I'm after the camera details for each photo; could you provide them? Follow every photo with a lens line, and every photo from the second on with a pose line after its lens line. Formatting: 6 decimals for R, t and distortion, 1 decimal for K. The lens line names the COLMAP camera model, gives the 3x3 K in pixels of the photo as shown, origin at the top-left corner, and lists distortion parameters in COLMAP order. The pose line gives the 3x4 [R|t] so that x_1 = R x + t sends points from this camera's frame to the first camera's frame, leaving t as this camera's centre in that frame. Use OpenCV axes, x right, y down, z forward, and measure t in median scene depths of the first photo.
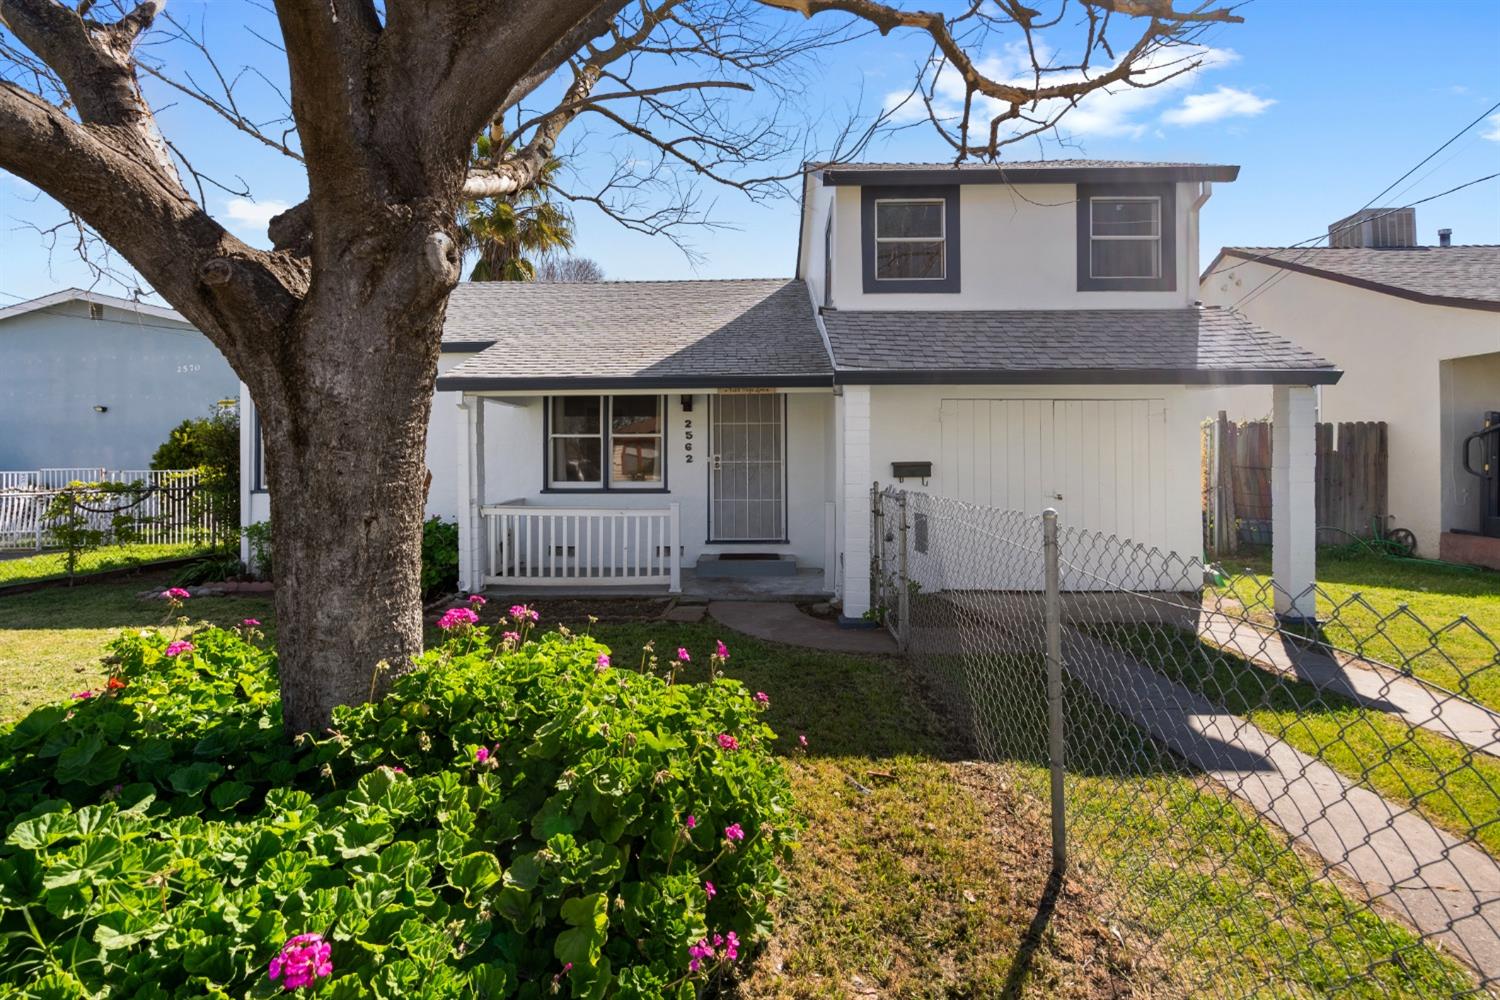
lens RADIAL K [[697.1, 0, 750.2], [0, 697.1, 460.9], [0, 0, 1]] dist [-0.016362, 0.000130]
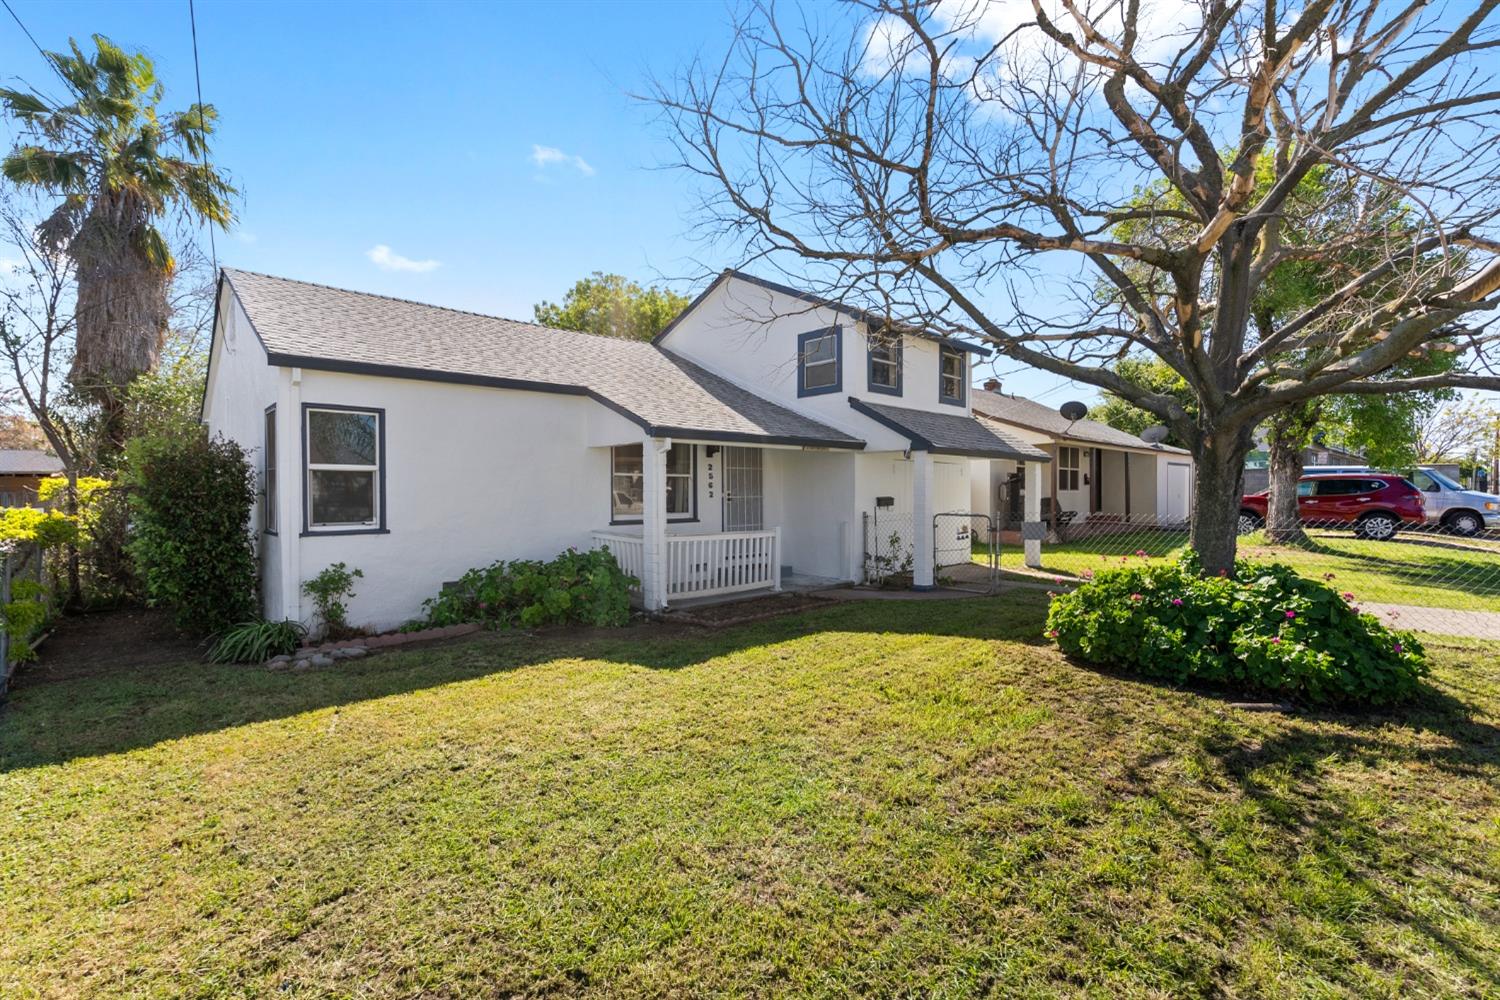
lens RADIAL K [[679.9, 0, 750.0], [0, 679.9, 500.0], [0, 0, 1]] dist [0.002094, 0.000040]
pose [[0.724399, -0.005441, 0.689360, -1.109200], [-0.000729, 0.999962, 0.008658, -0.005094], [-0.689381, -0.006775, 0.724367, 0.054911]]
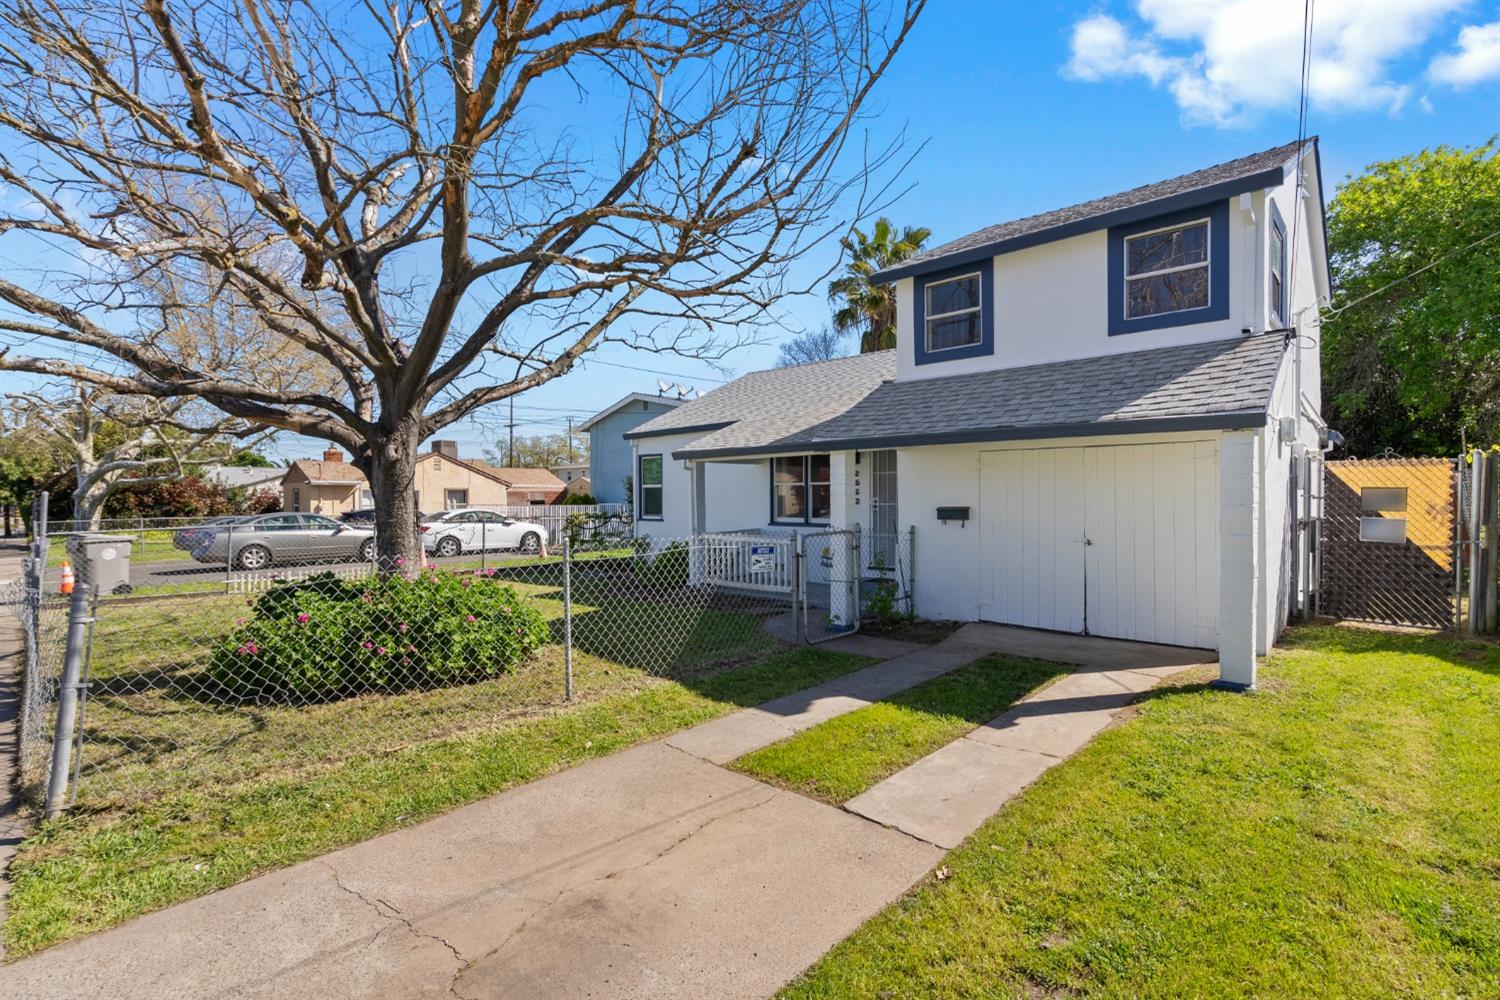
lens RADIAL K [[679.9, 0, 750.0], [0, 679.9, 500.0], [0, 0, 1]] dist [0.002094, 0.000040]
pose [[0.752730, 0.007958, -0.658282, 0.718669], [-0.009373, 0.999955, 0.001370, -0.007782], [0.658263, 0.005139, 0.752771, -0.067054]]
